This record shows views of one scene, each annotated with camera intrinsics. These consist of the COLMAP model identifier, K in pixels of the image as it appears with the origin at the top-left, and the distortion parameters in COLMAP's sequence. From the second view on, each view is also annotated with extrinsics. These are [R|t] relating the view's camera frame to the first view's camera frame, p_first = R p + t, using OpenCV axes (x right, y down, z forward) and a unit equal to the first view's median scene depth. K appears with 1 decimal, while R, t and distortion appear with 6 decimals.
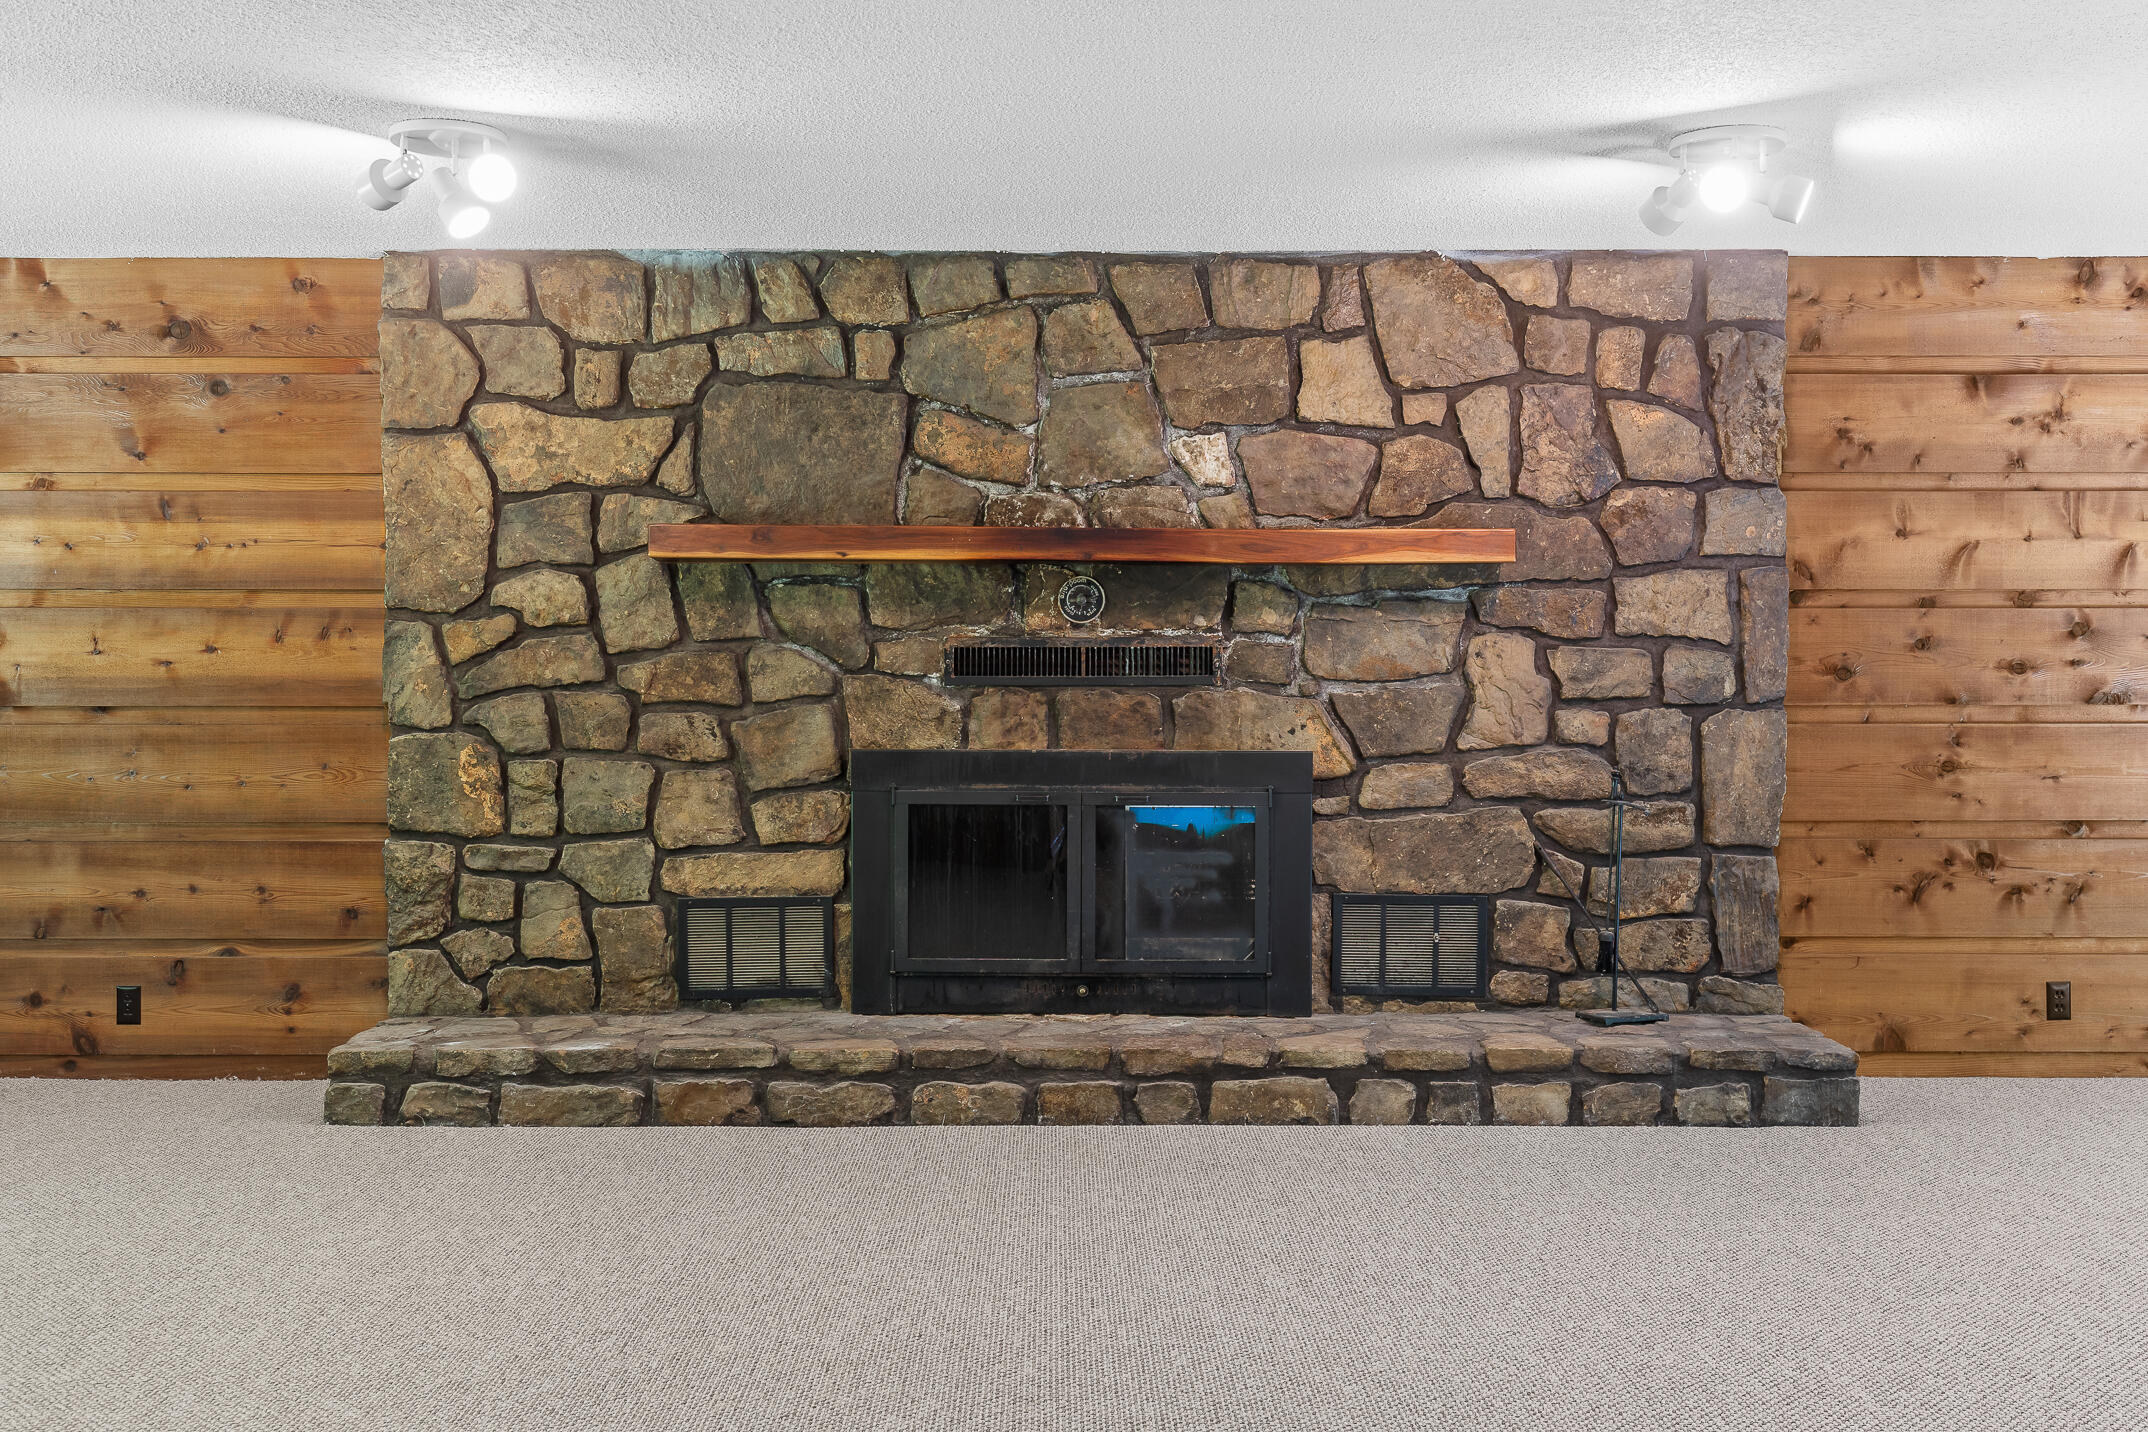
lens RADIAL K [[2105.4, 0, 1068.2], [0, 2105.4, 734.9], [0, 0, 1]] dist [0.007165, 0.000000]
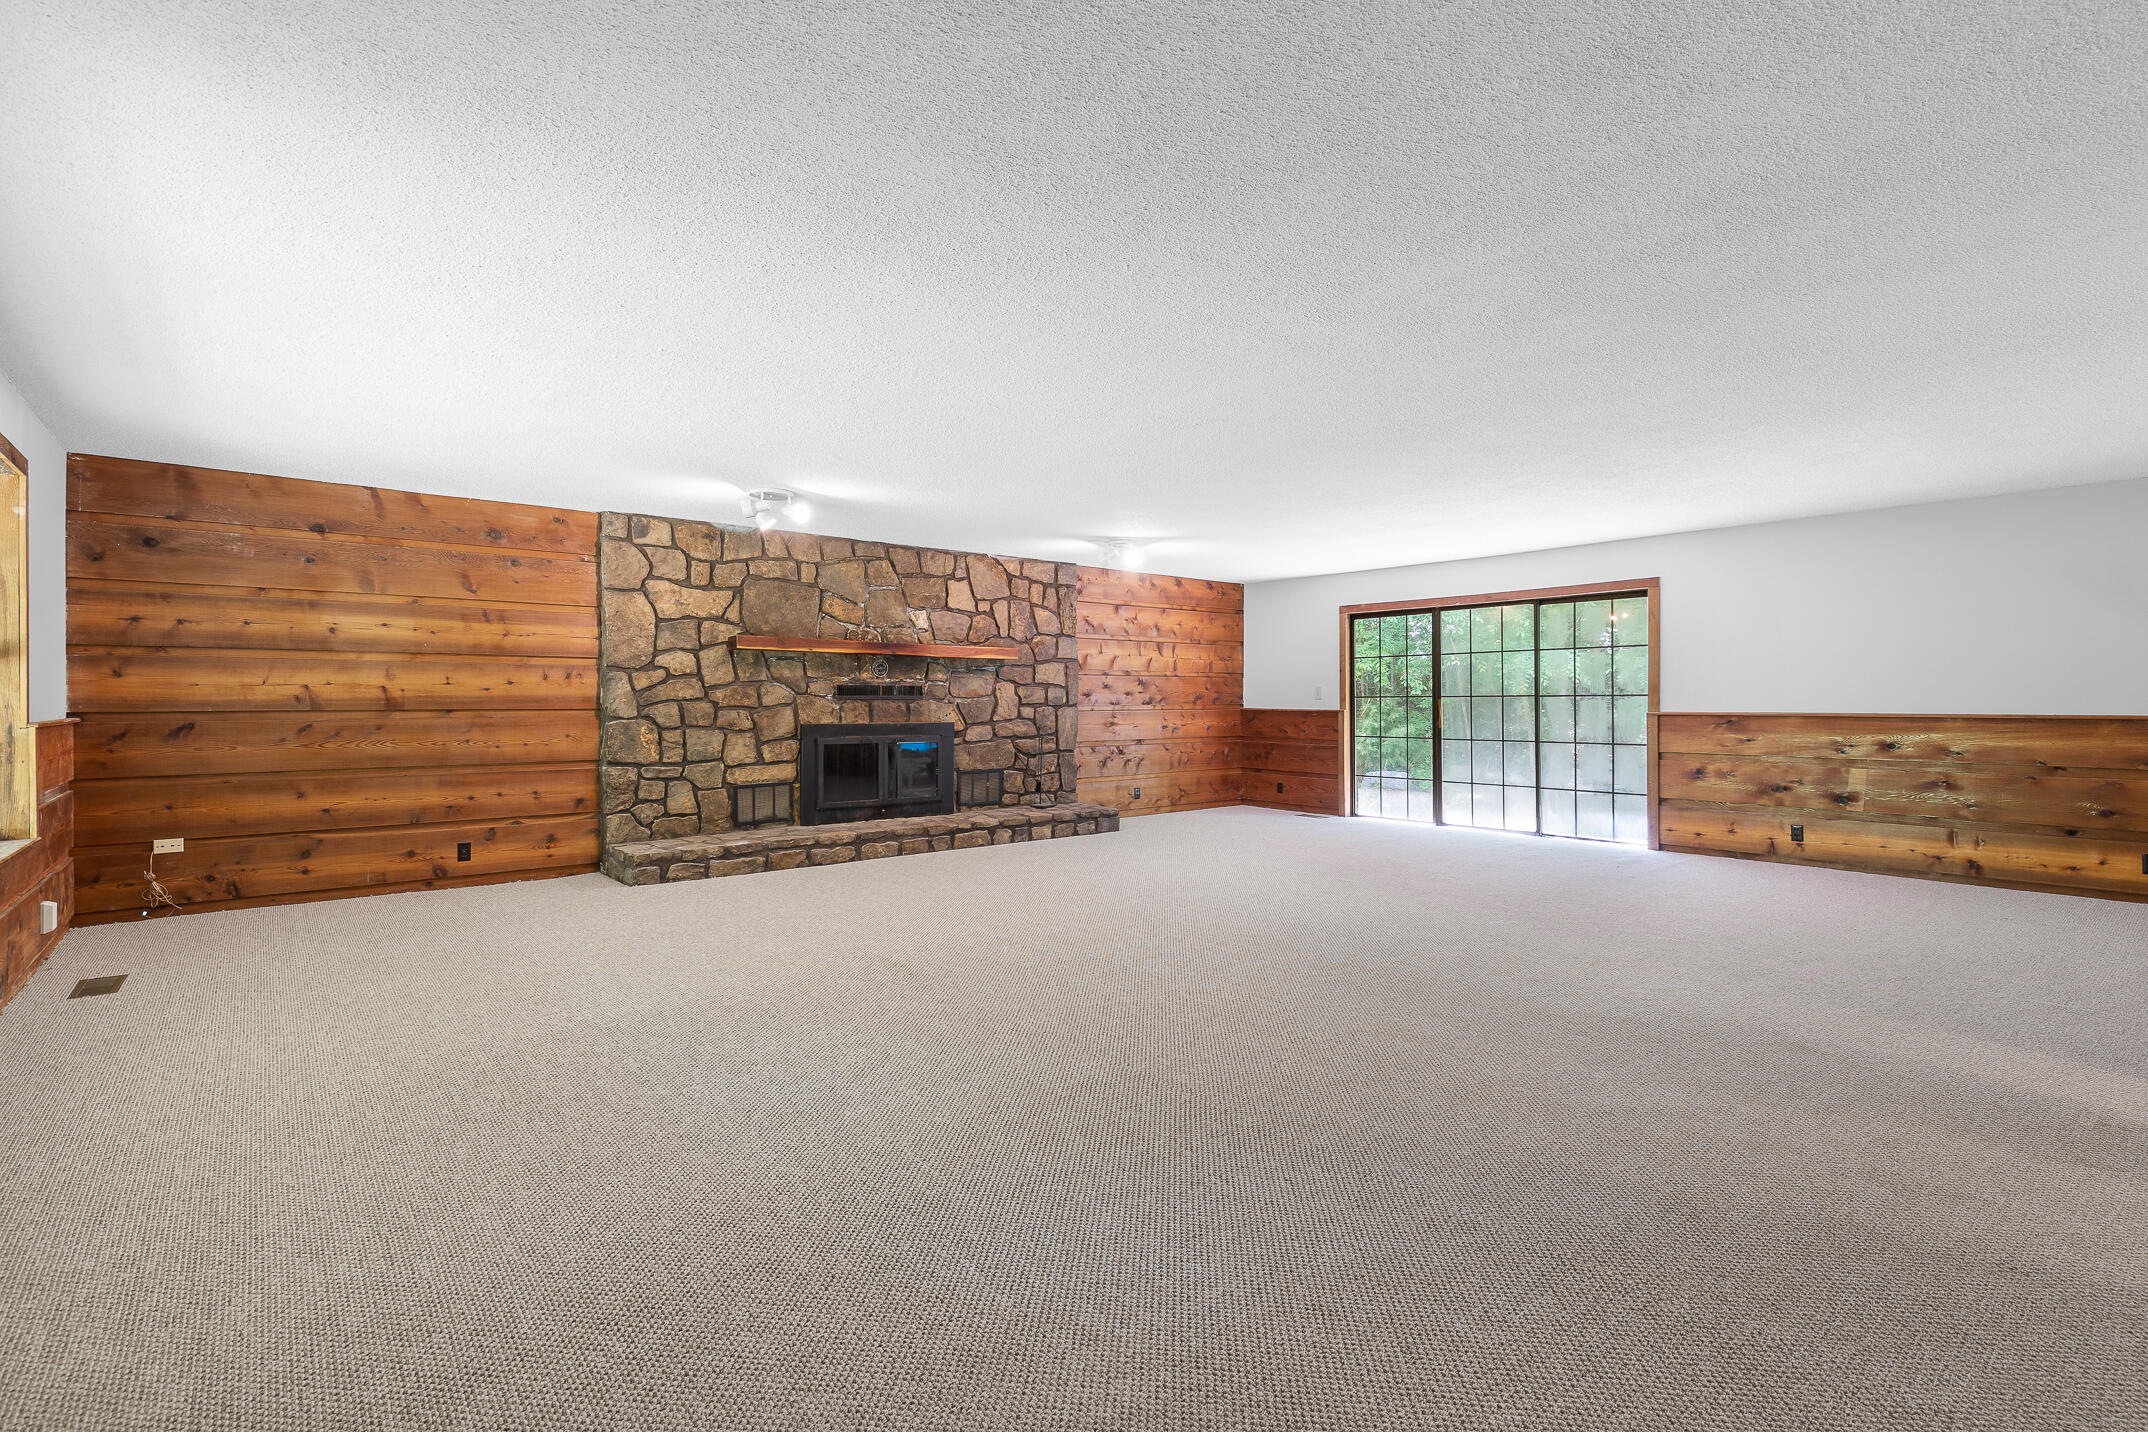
lens RADIAL K [[985.1, 0, 1084.9], [0, 985.1, 700.2], [0, 0, 1]] dist [0.008126, 0.000321]
pose [[0.770309, -0.000891, 0.637671, -0.606786], [0.013856, 0.999786, -0.015341, 0.000986], [-0.637521, 0.020653, 0.770156, -0.158599]]
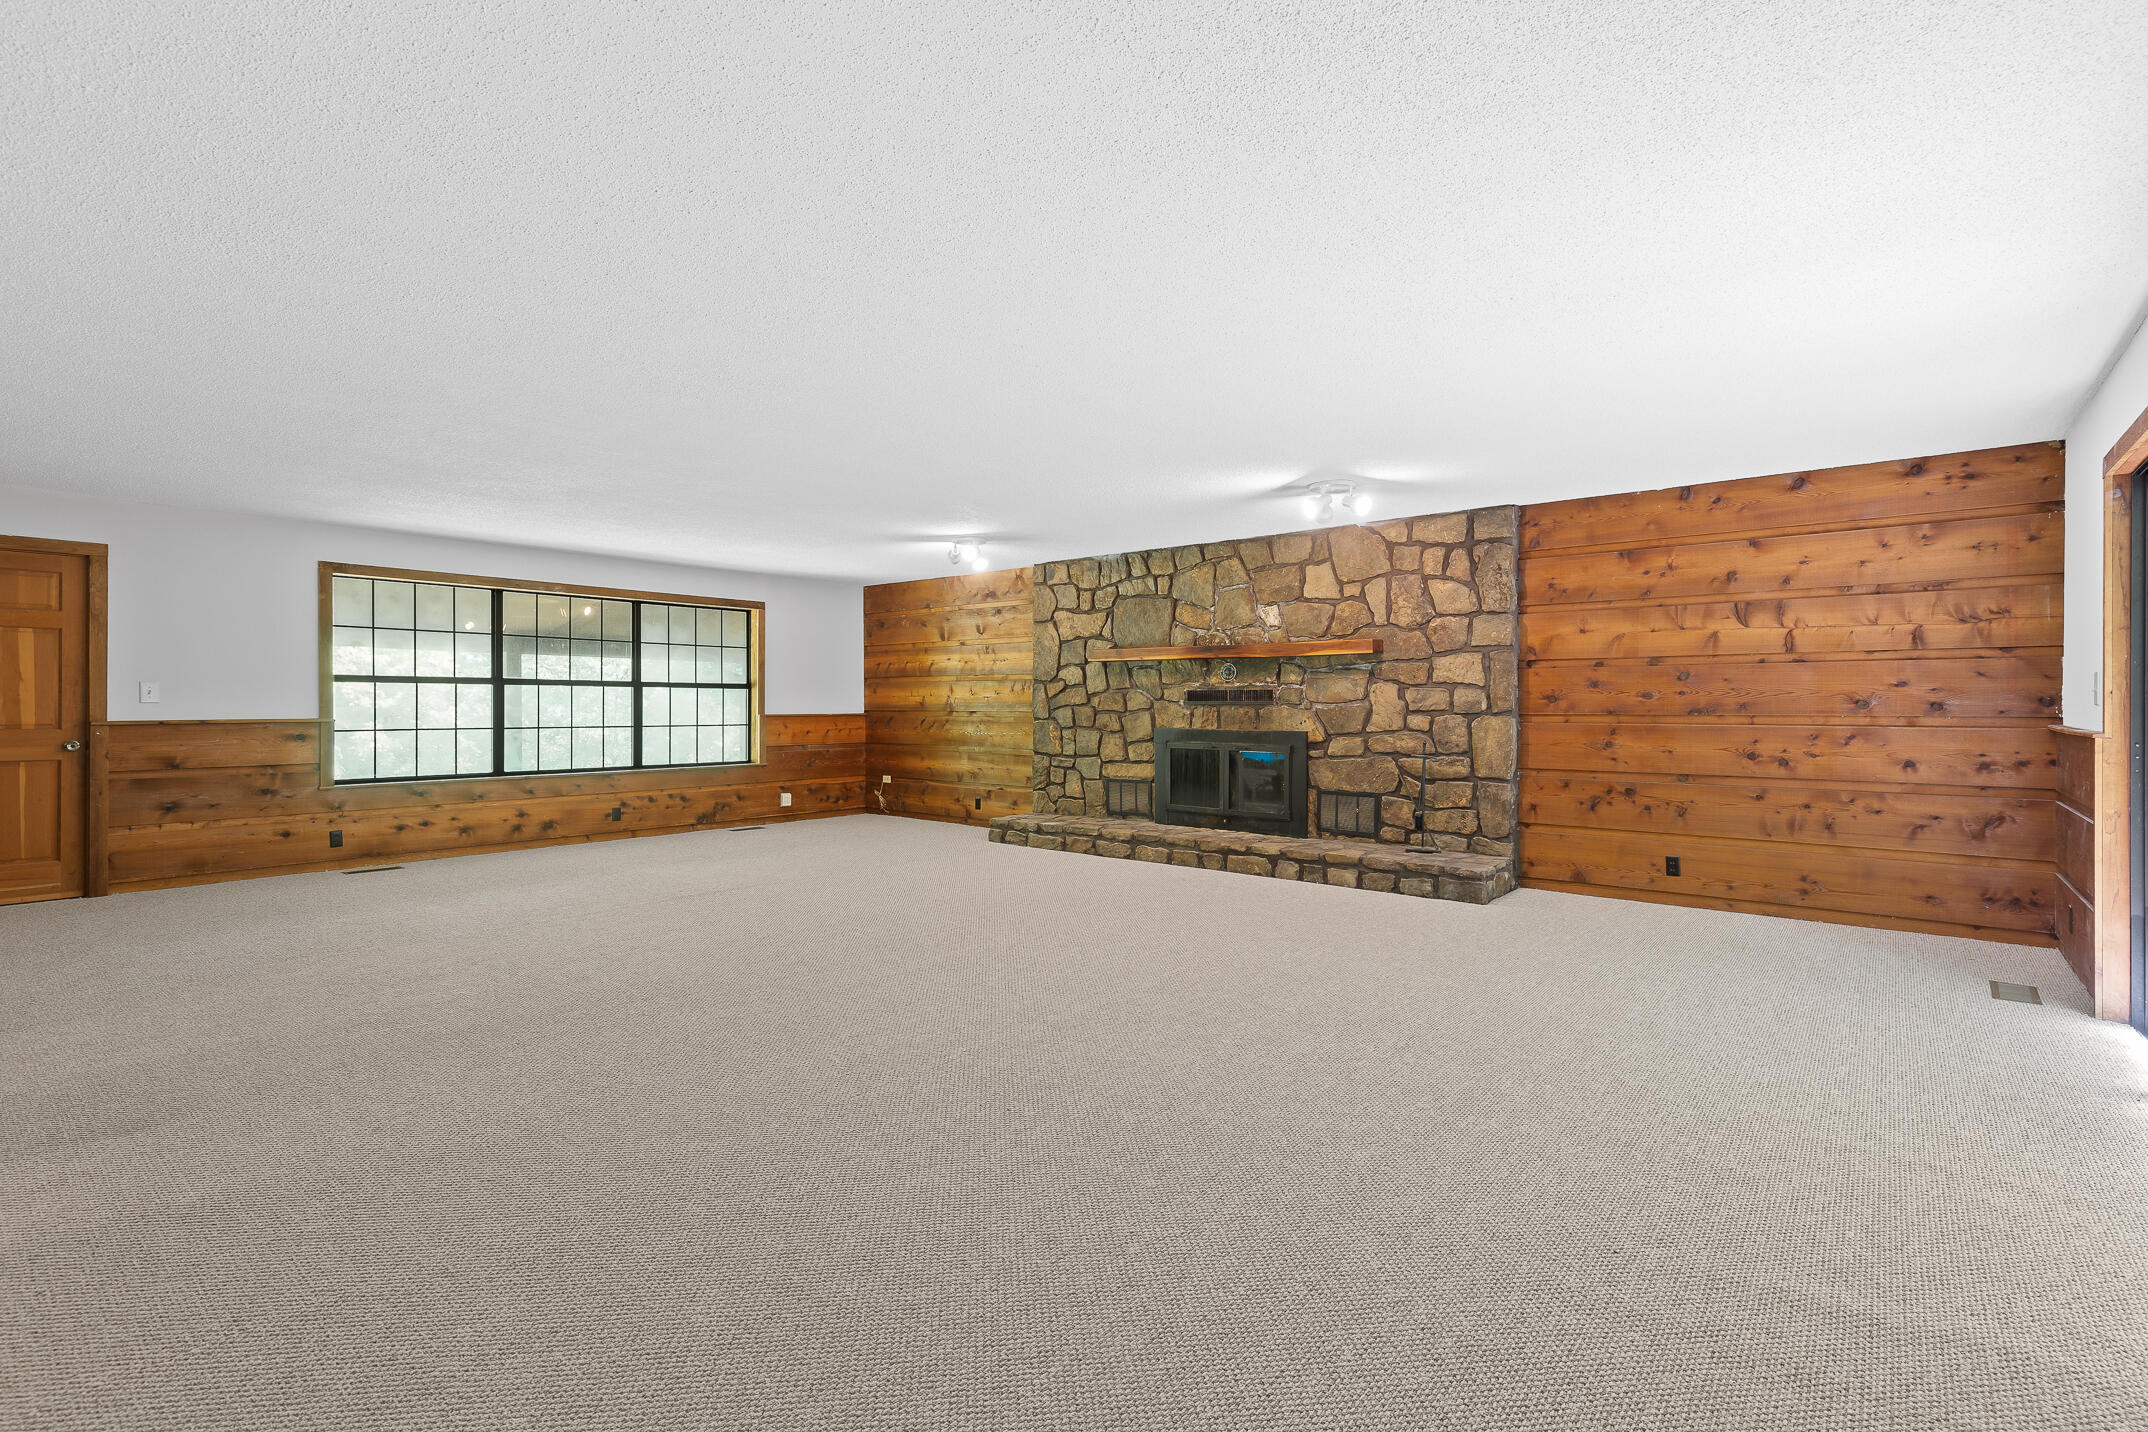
lens RADIAL K [[985.1, 0, 1078.3], [0, 985.1, 708.6], [0, 0, 1]] dist [0.008126, 0.000321]
pose [[0.766517, 0.002932, -0.642218, 0.652107], [-0.014733, 0.999807, -0.013020, 0.000139], [0.642055, 0.019442, 0.766412, -0.061593]]
